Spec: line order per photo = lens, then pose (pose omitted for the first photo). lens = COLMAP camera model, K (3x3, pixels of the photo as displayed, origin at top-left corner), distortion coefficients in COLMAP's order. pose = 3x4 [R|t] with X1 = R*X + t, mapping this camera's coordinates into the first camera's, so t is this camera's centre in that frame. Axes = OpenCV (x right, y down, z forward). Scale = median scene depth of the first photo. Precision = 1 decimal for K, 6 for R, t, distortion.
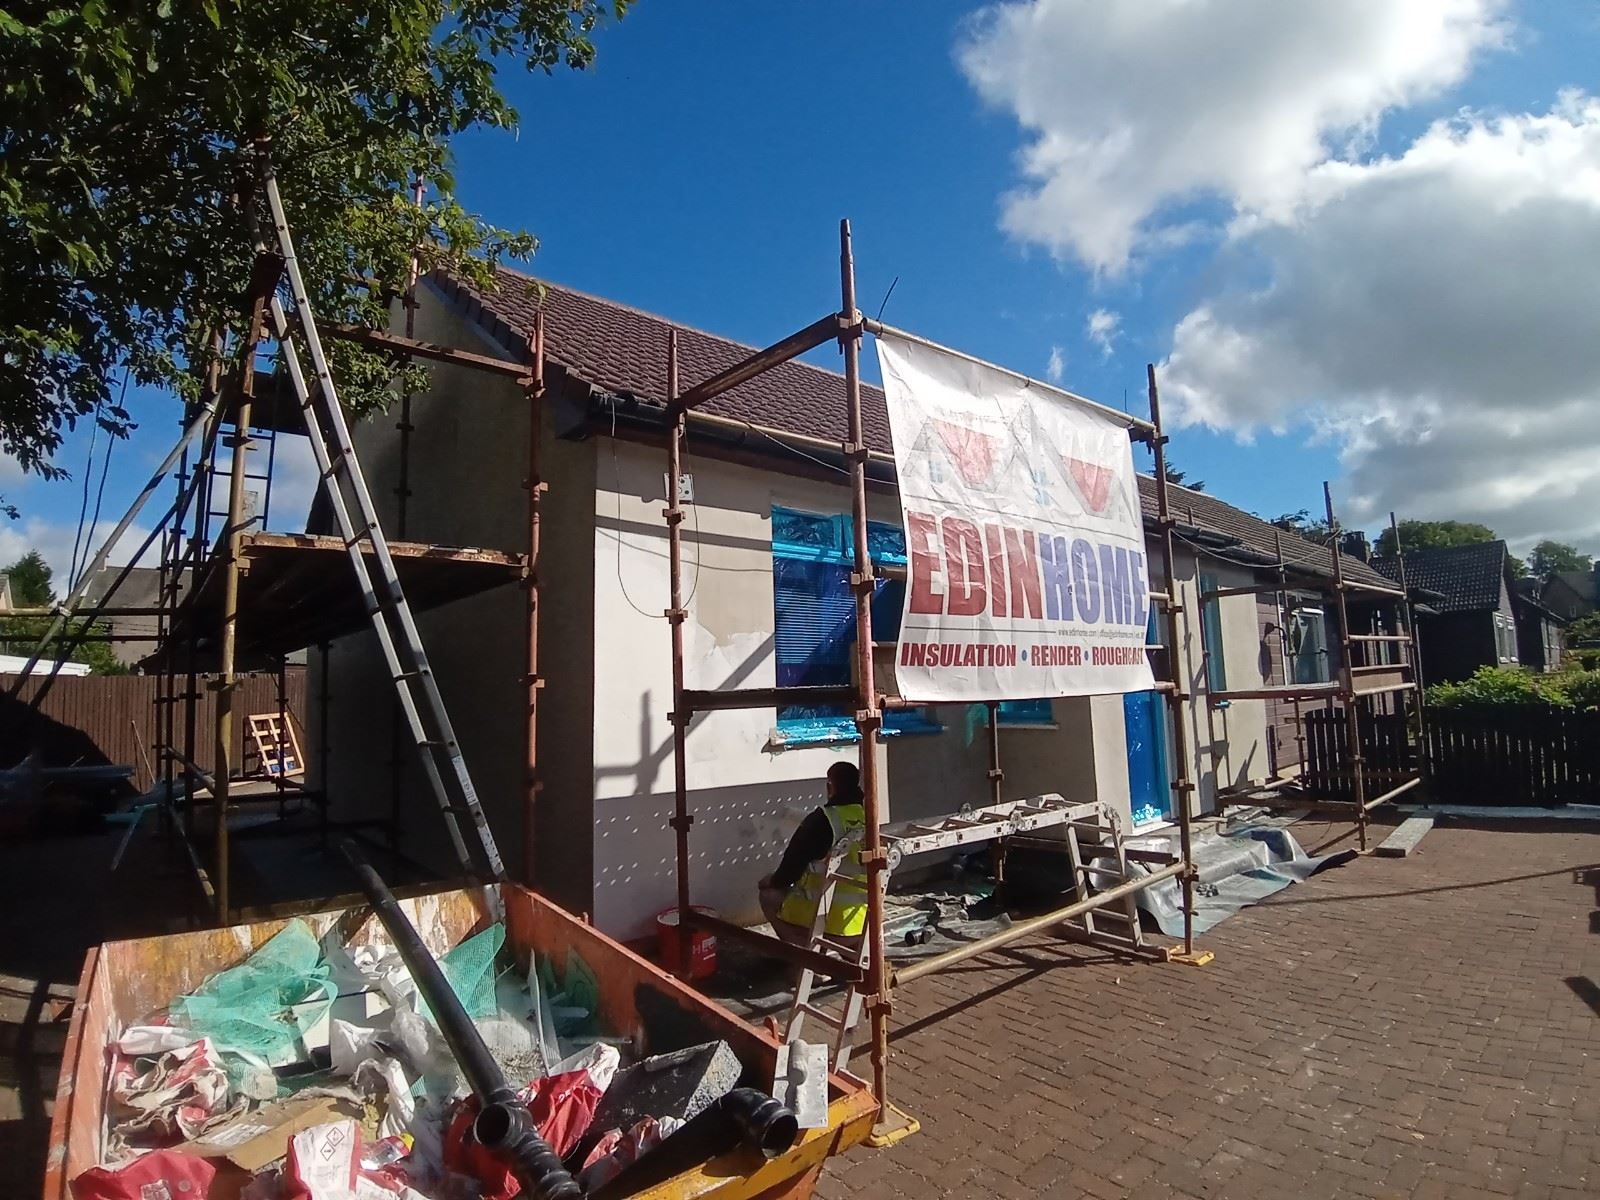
lens RADIAL K [[822.6, 0, 839.3], [0, 822.6, 603.2], [0, 0, 1]] dist [-0.001562, -0.000424]
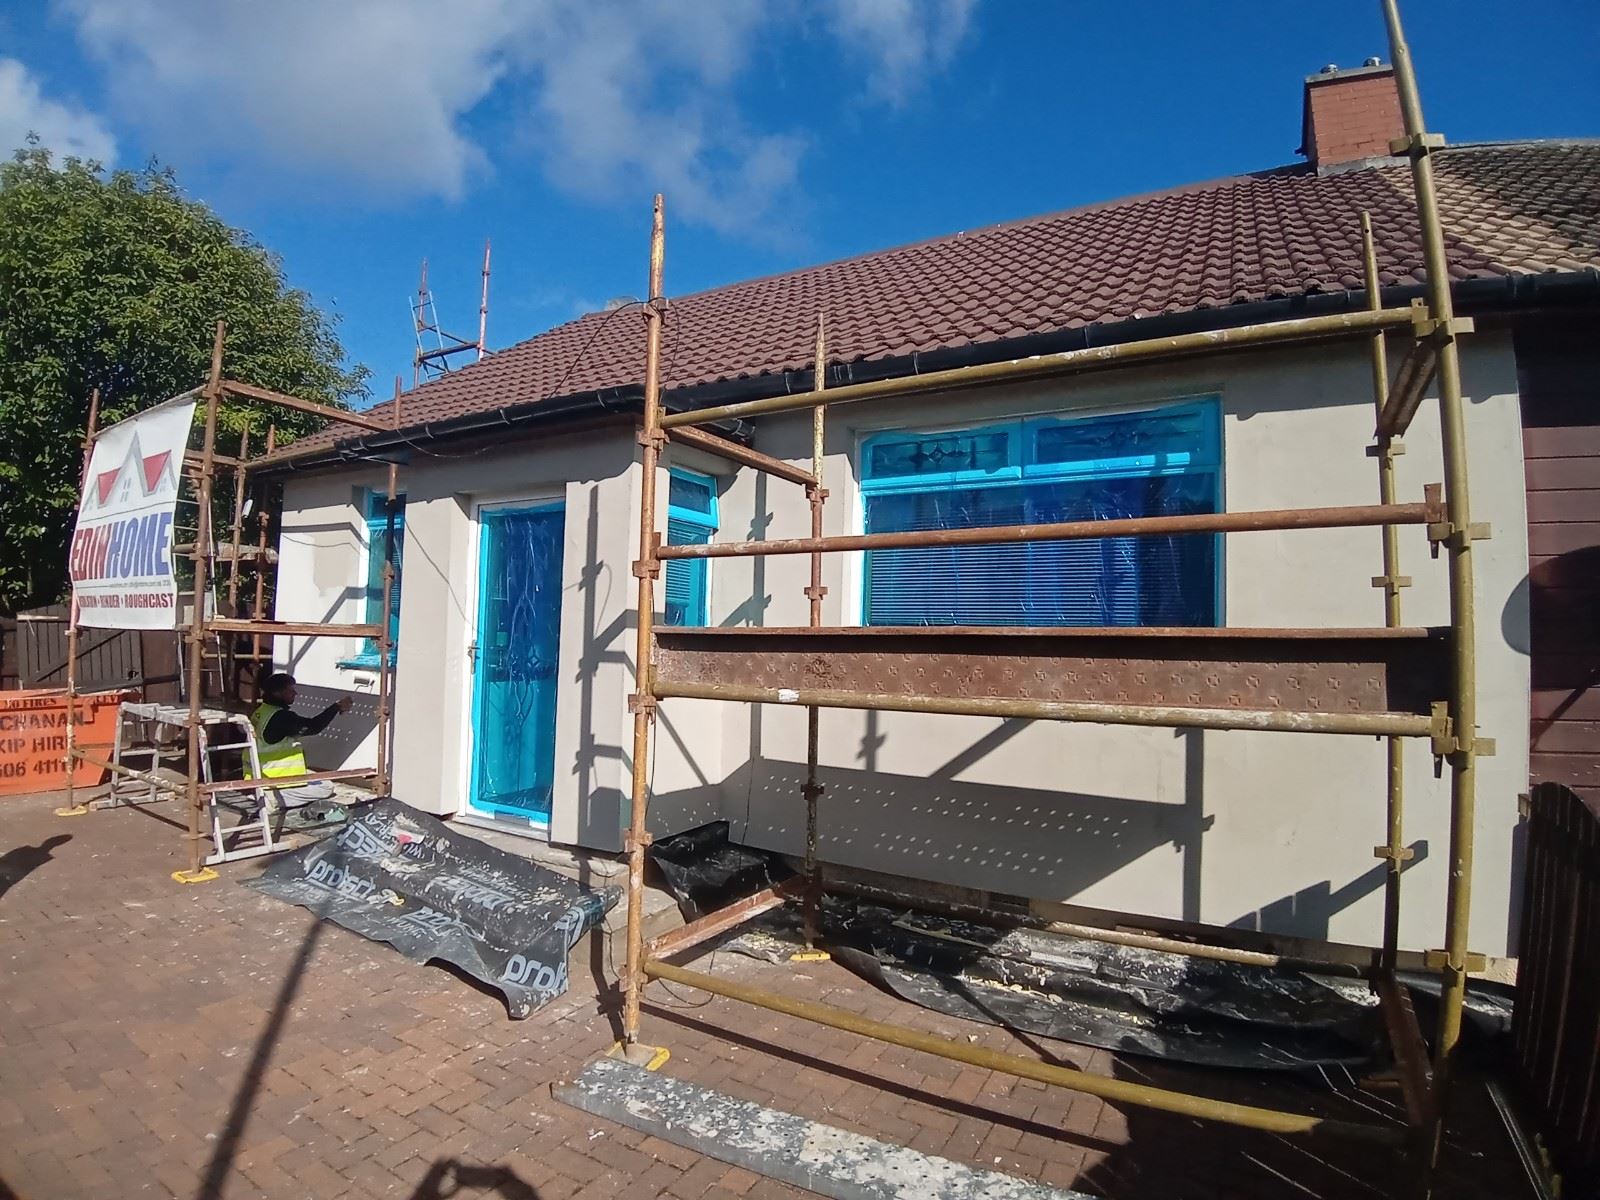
lens RADIAL K [[799.3, 0, 808.0], [0, 799.3, 614.2], [0, 0, 1]] dist [-0.117519, 0.006917]
pose [[0.323457, 0.003422, -0.946237, 1.720379], [0.059082, 0.997969, 0.023806, 0.117463], [0.944397, -0.063606, 0.322598, 1.585531]]
